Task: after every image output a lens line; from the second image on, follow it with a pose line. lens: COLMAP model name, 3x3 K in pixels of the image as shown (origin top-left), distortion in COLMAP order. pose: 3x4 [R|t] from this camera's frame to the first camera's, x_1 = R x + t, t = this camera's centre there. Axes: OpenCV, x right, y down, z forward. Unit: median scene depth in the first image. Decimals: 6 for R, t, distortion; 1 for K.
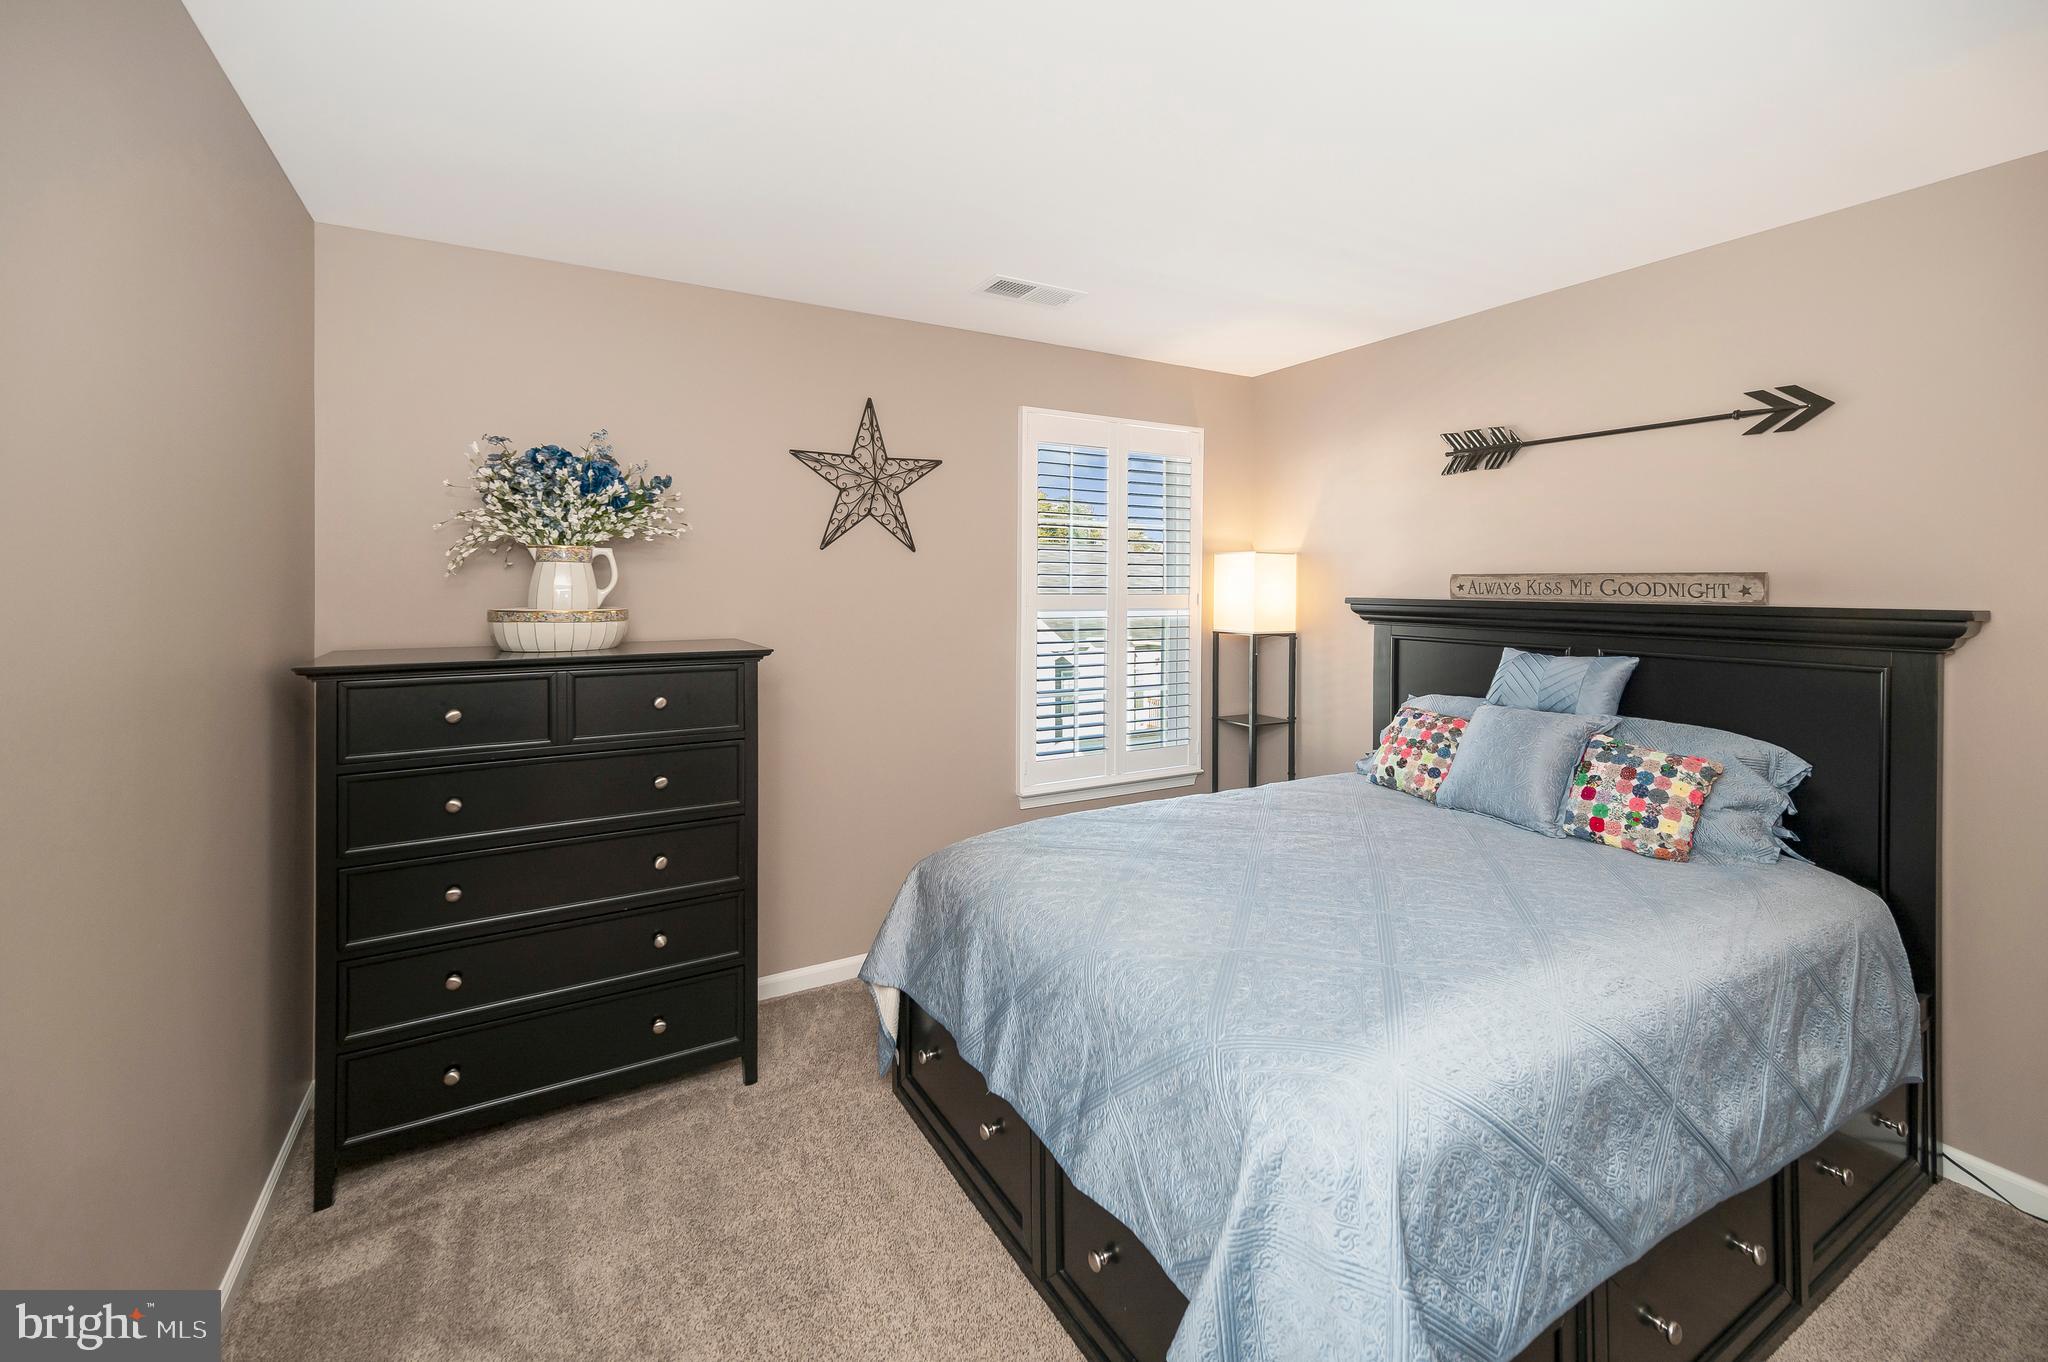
lens RADIAL K [[849.5, 0, 1025.6], [0, 849.5, 644.8], [0, 0, 1]] dist [0.000704, 0.000703]
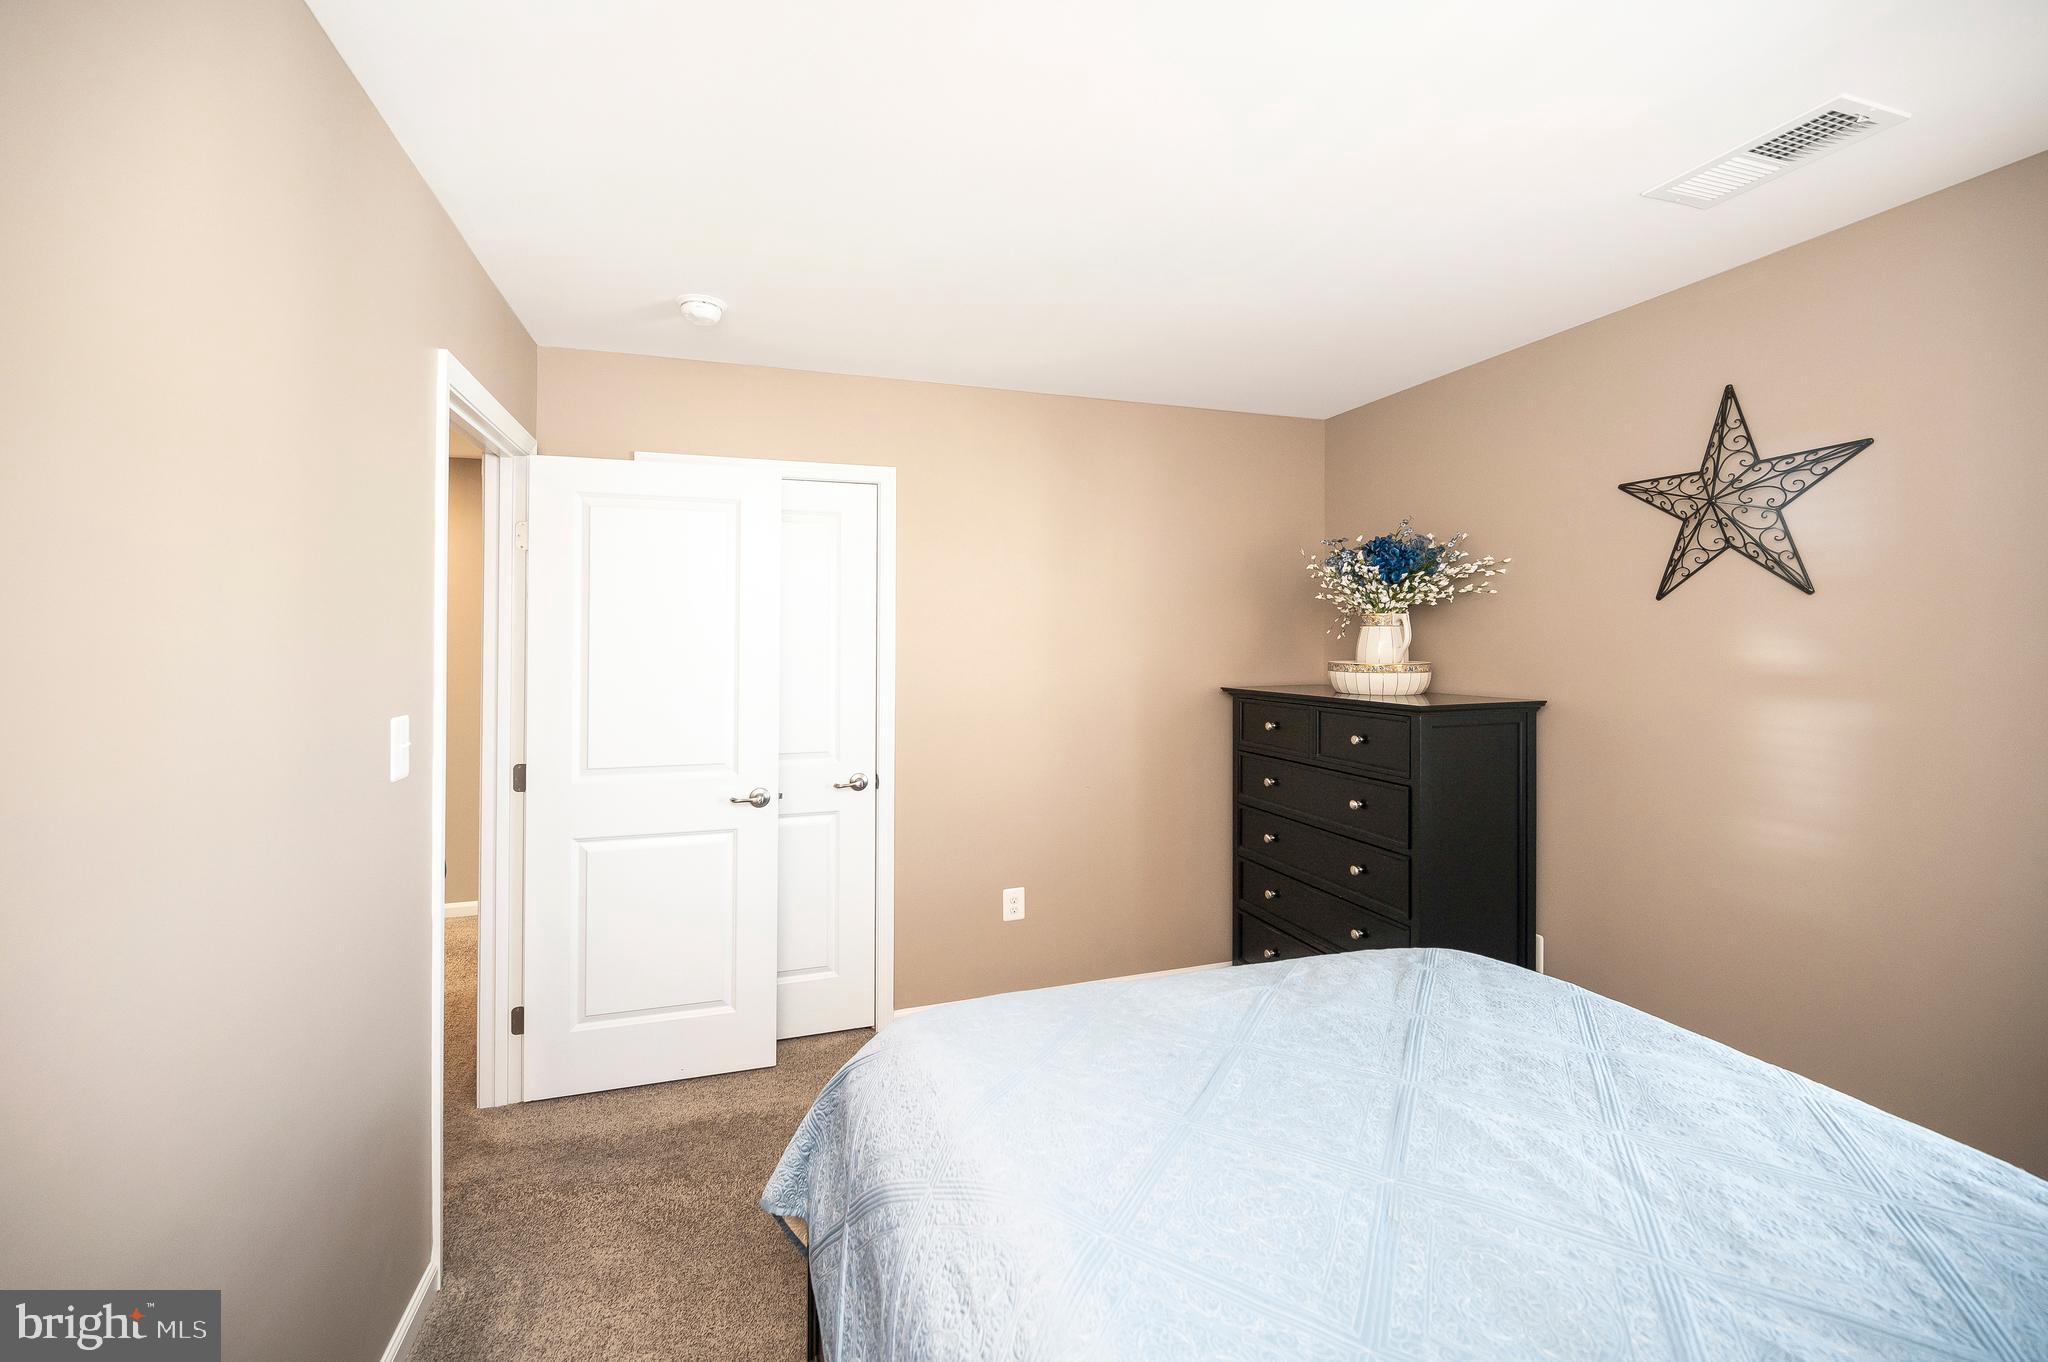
lens RADIAL K [[849.5, 0, 1025.6], [0, 849.5, 644.8], [0, 0, 1]] dist [0.000704, 0.000703]
pose [[-0.204170, 0.003077, -0.978931, 0.684579], [-0.072231, 0.997222, 0.018199, -0.045726], [0.976267, 0.074424, -0.203381, 0.625310]]
